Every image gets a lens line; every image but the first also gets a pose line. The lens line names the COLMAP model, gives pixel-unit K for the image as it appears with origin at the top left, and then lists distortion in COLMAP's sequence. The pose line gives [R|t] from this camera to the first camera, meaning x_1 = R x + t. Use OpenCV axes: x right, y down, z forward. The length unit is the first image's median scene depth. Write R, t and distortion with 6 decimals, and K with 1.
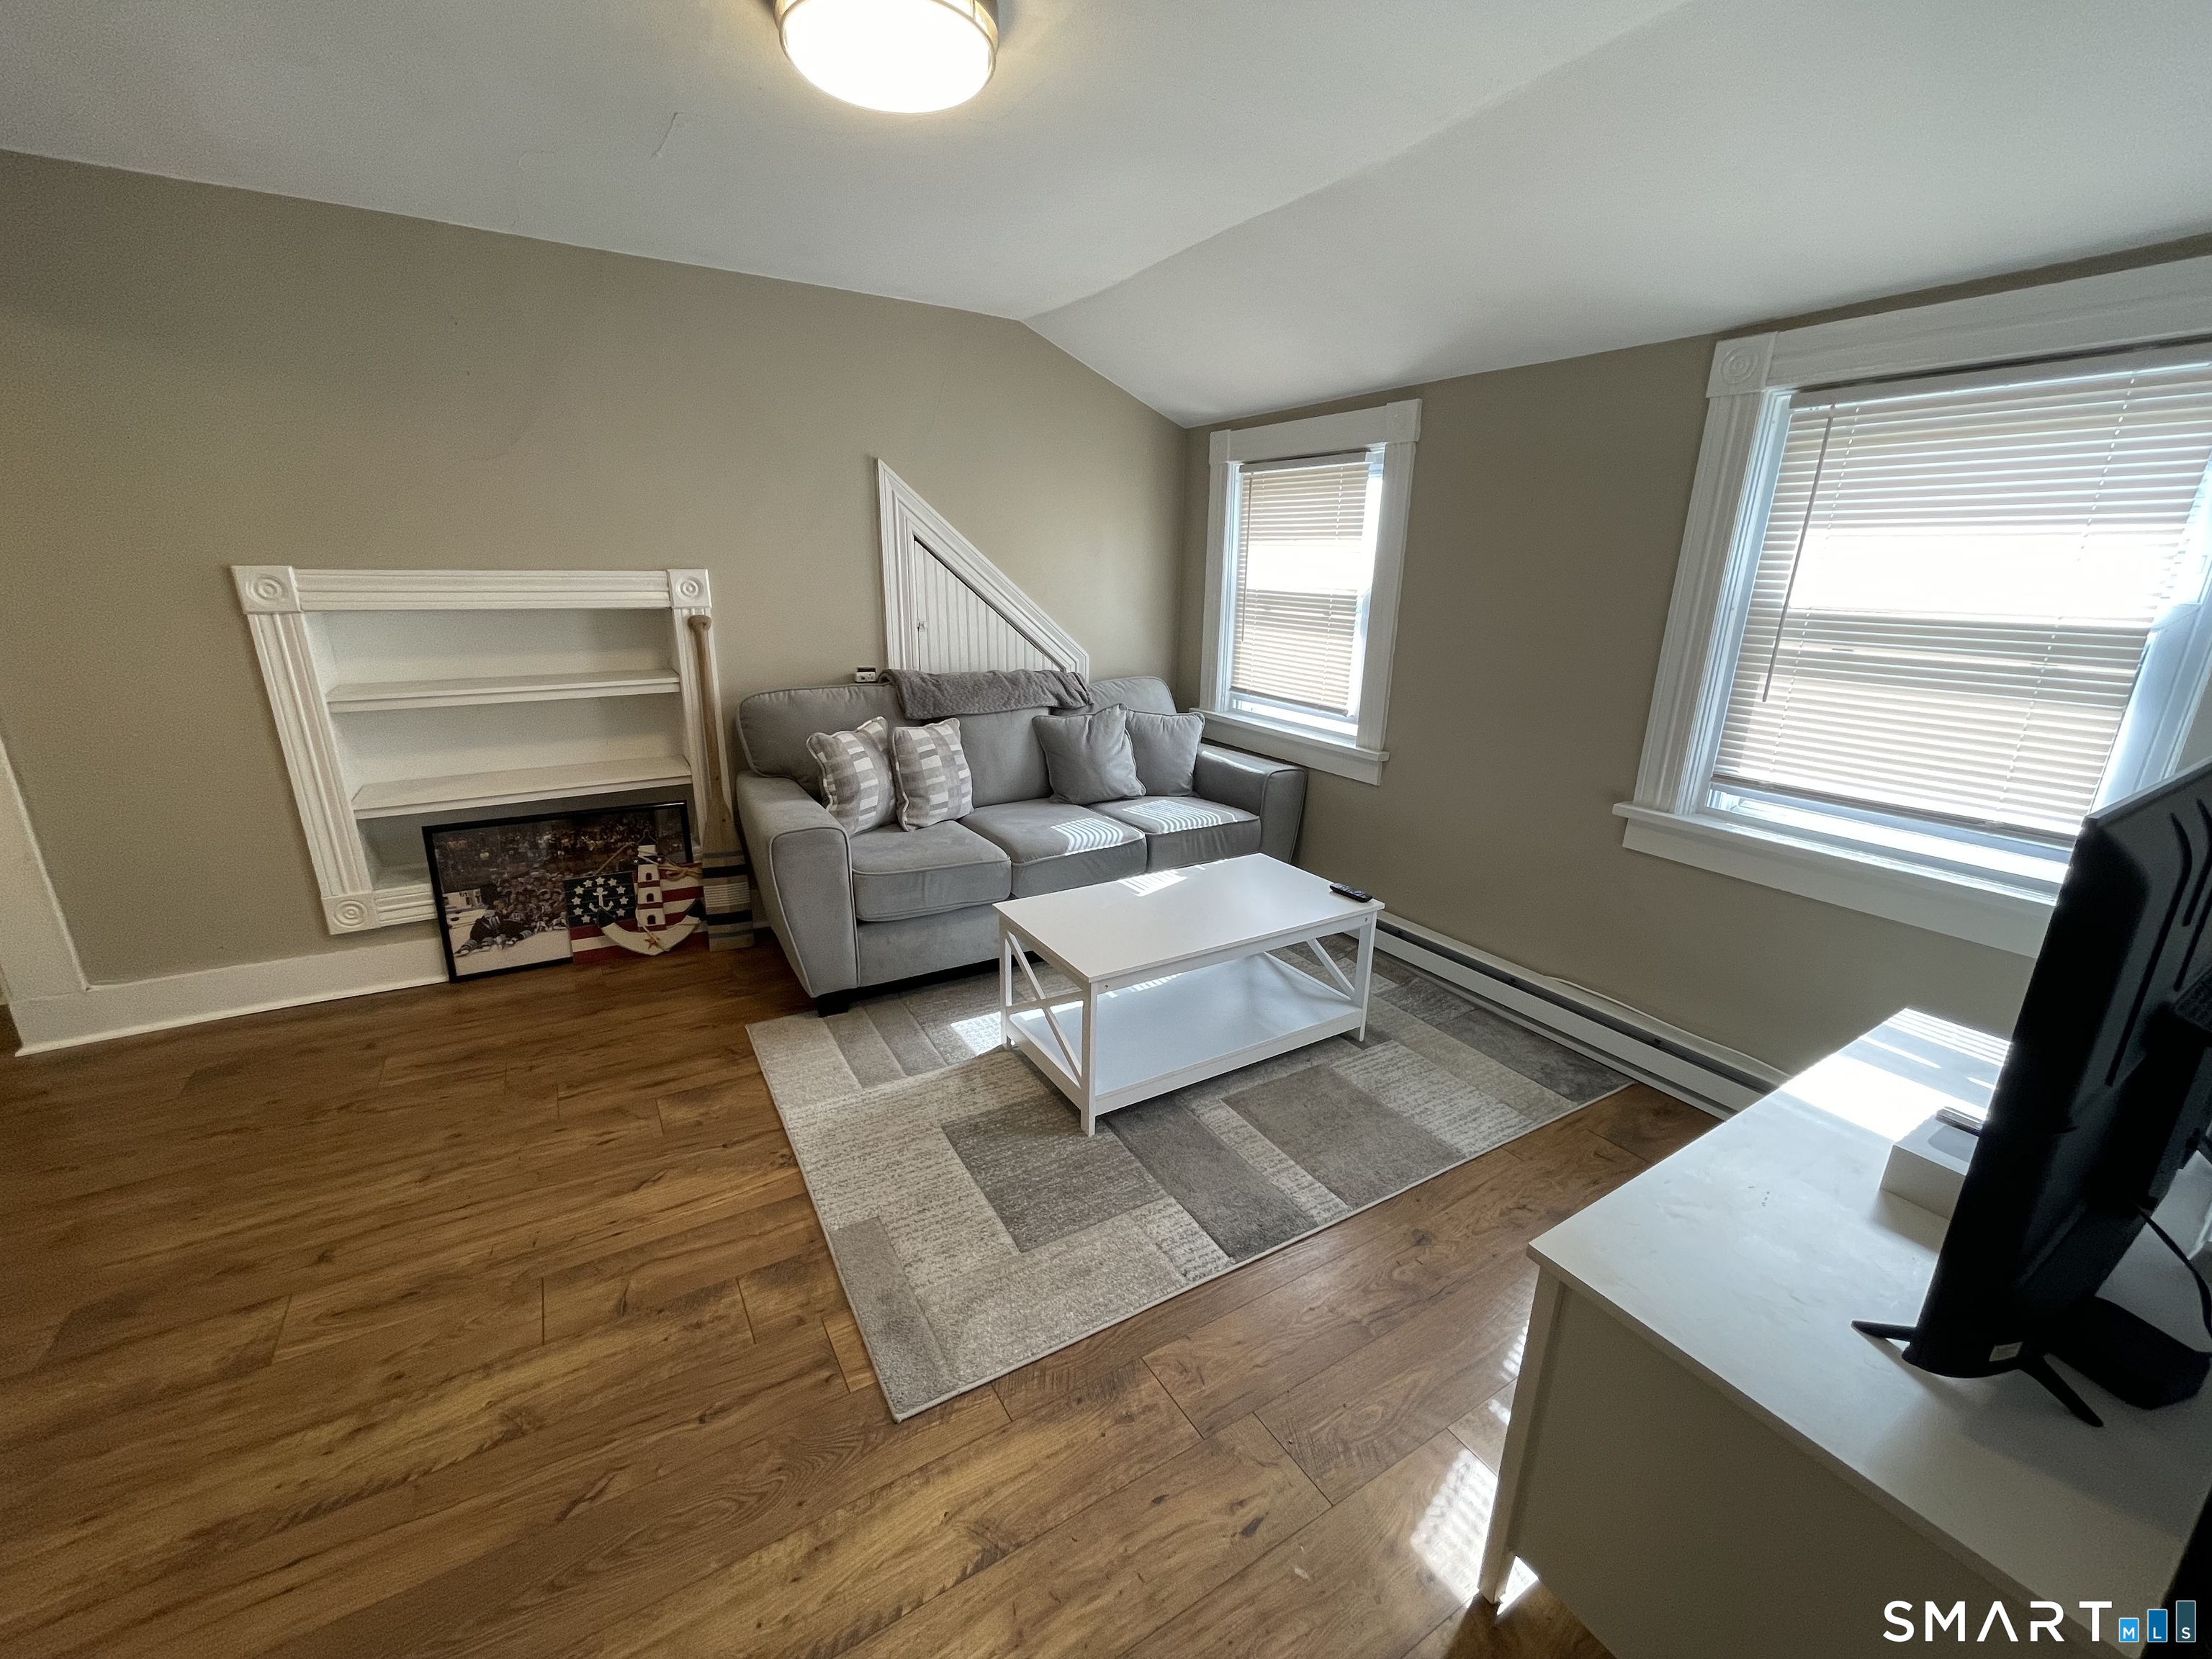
lens RADIAL K [[900.6, 0, 1100.7], [0, 900.6, 835.6], [0, 0, 1]] dist [-0.003923, -0.000809]
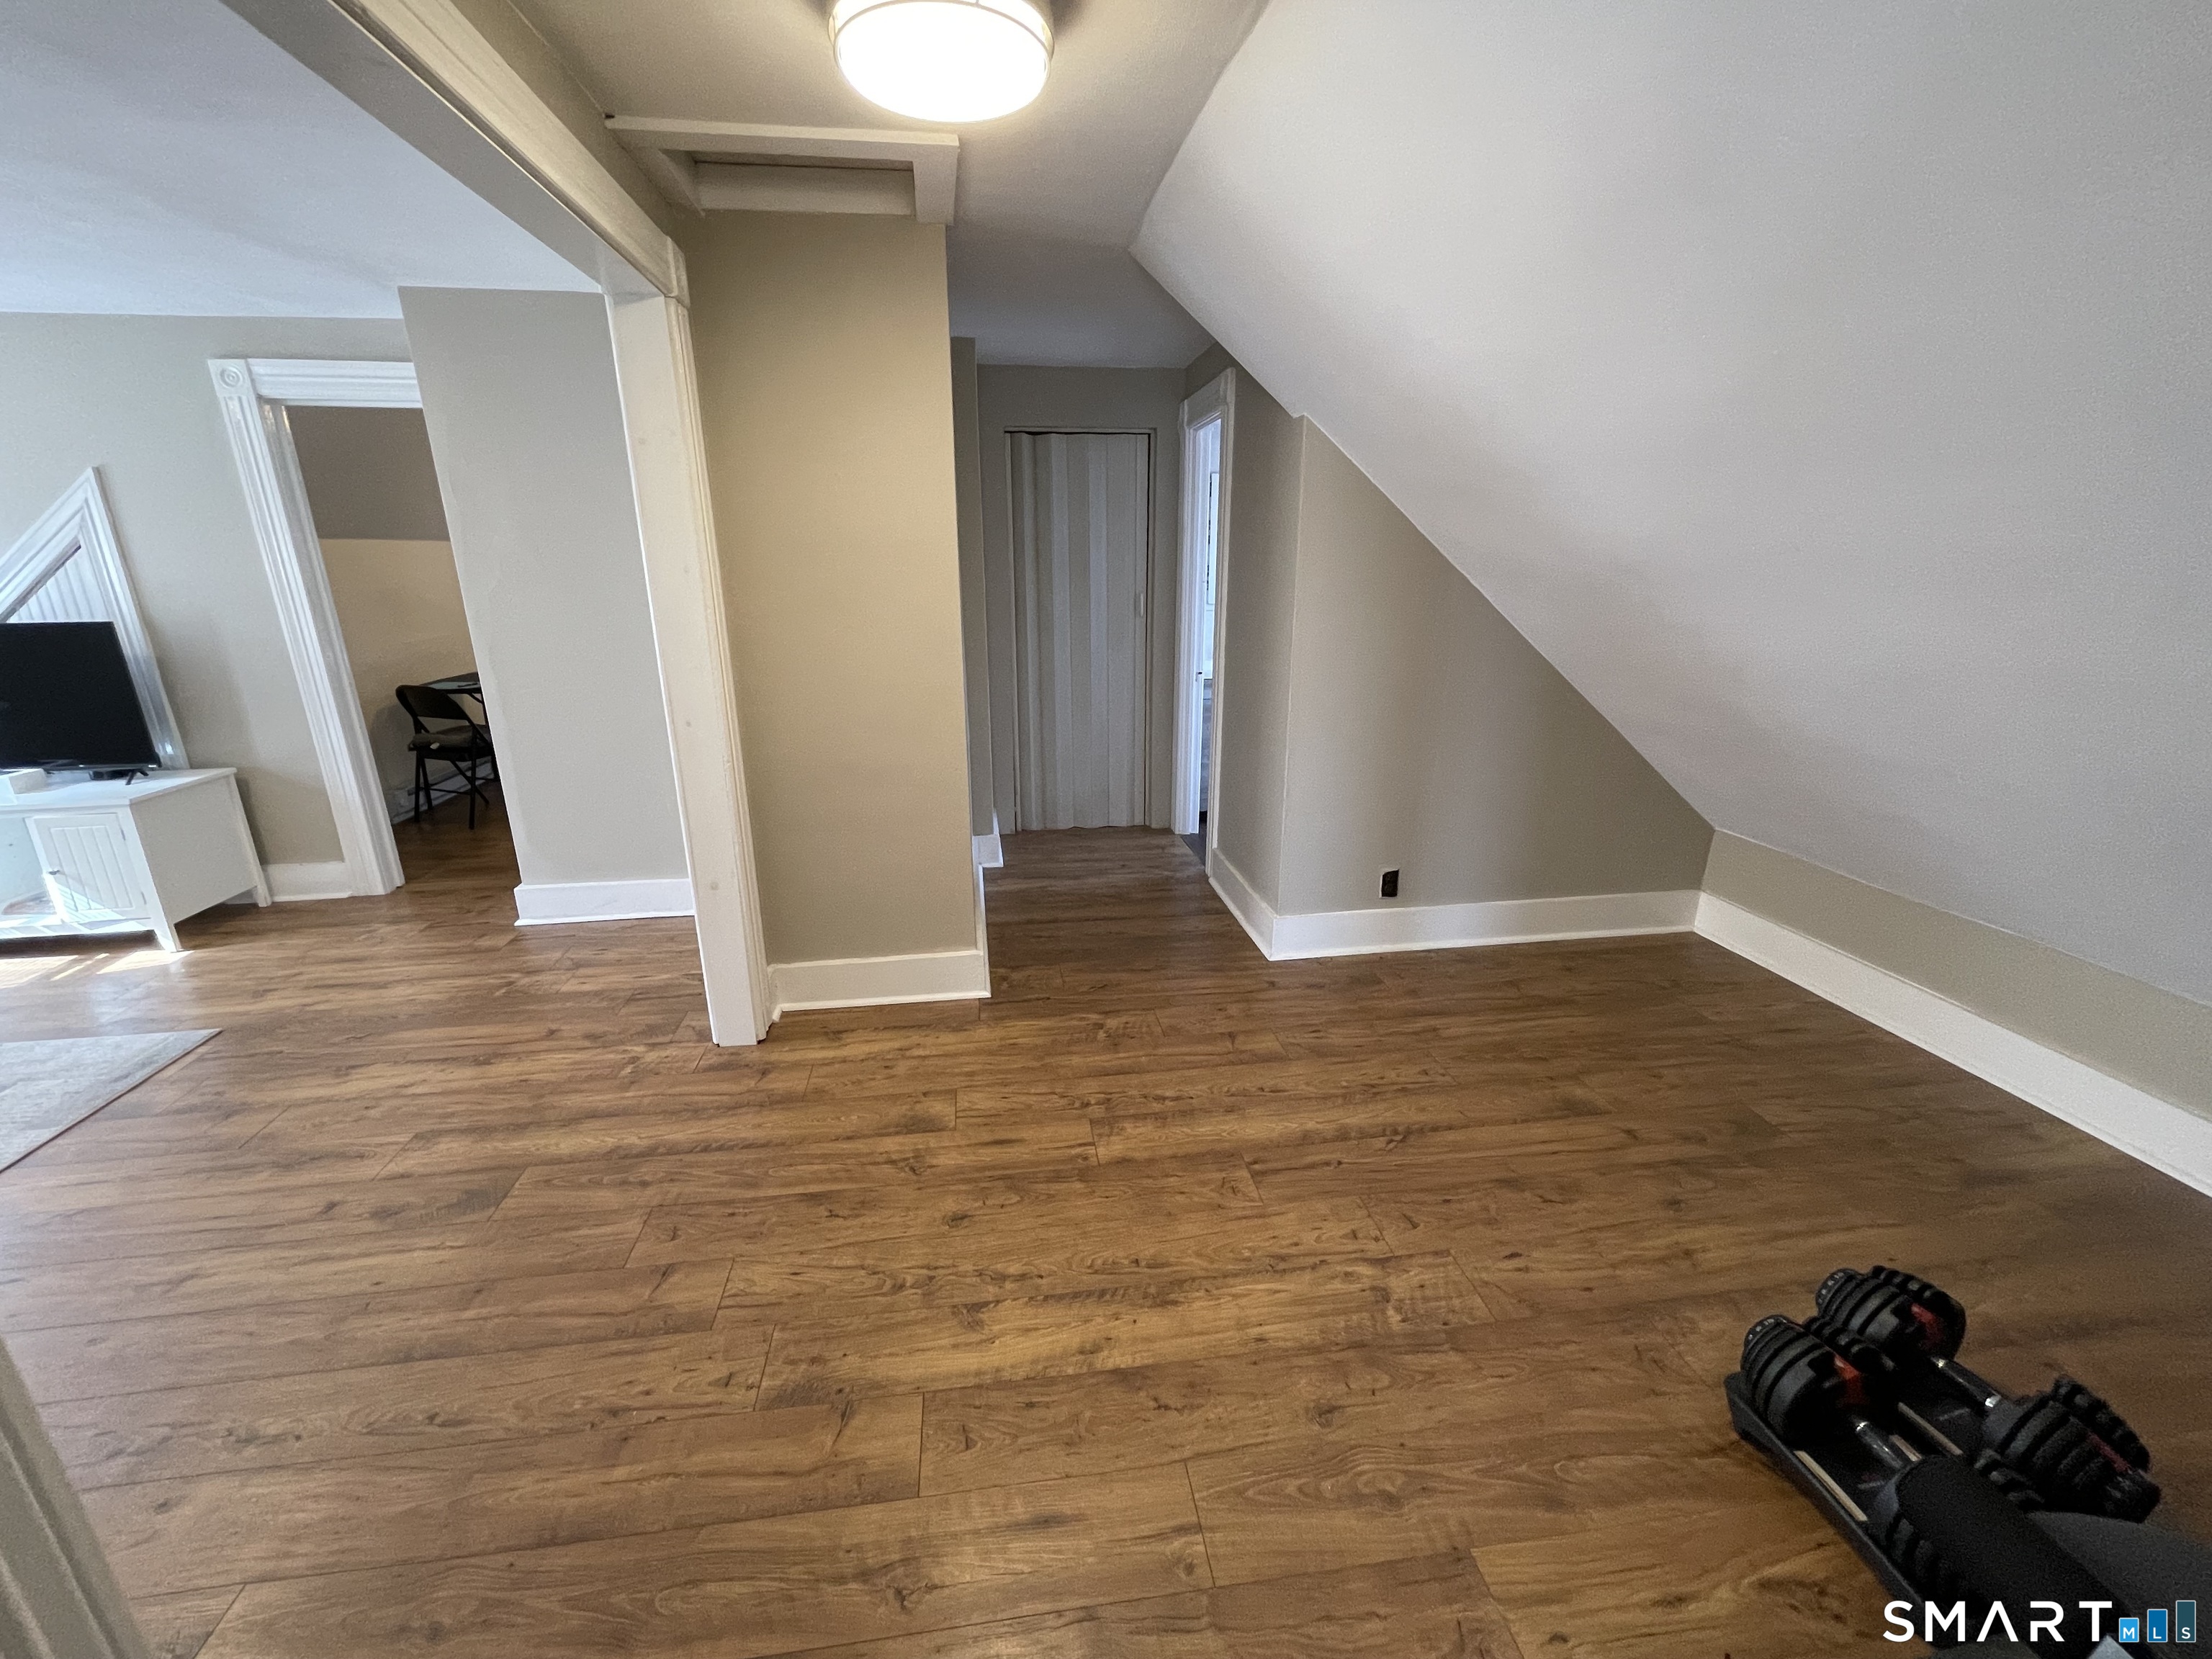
lens RADIAL K [[900.6, 0, 1100.7], [0, 900.6, 835.6], [0, 0, 1]] dist [-0.003923, -0.000809]
pose [[-0.919923, -0.127718, 0.370716, -2.243626], [0.108410, 0.825760, 0.553505, -0.462212], [-0.376815, 0.549372, -0.745789, 1.293112]]
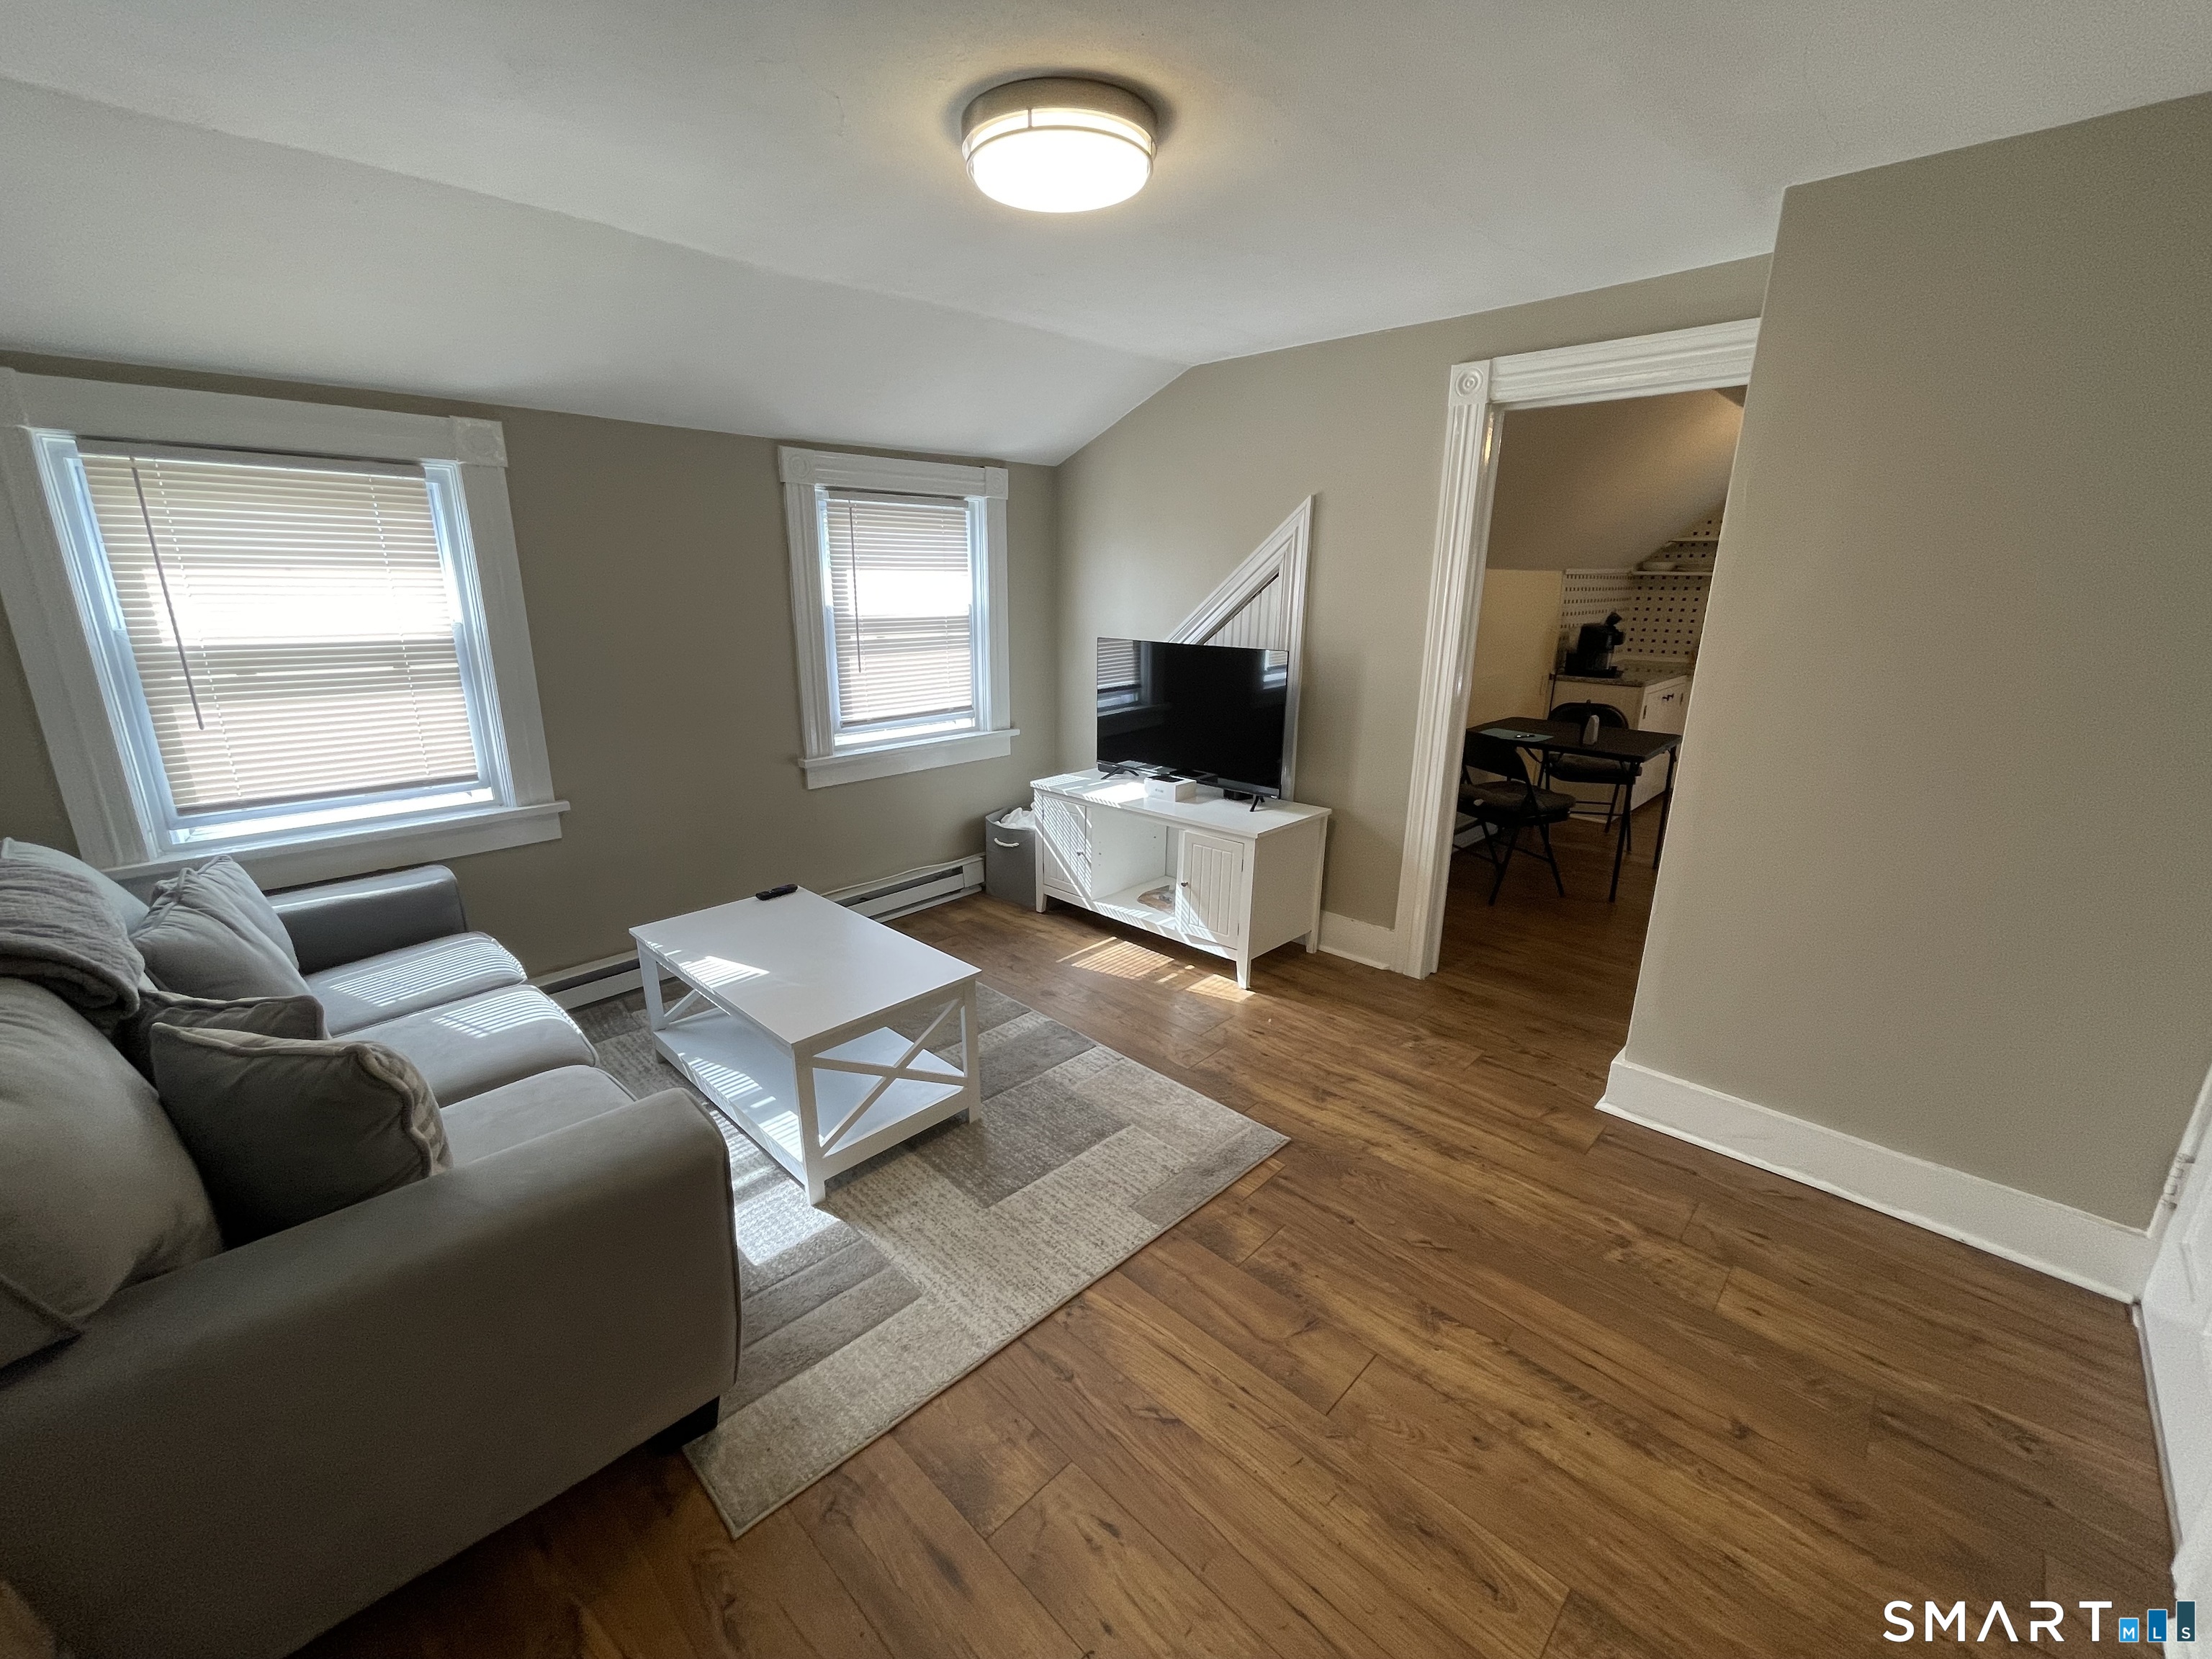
lens RADIAL K [[900.6, 0, 1100.7], [0, 900.6, 835.6], [0, 0, 1]] dist [-0.003923, -0.000809]
pose [[-0.252818, -0.282244, 0.925430, -1.288304], [0.274330, 0.896337, 0.348315, -0.428812], [-0.927807, 0.341933, -0.149182, 1.191025]]
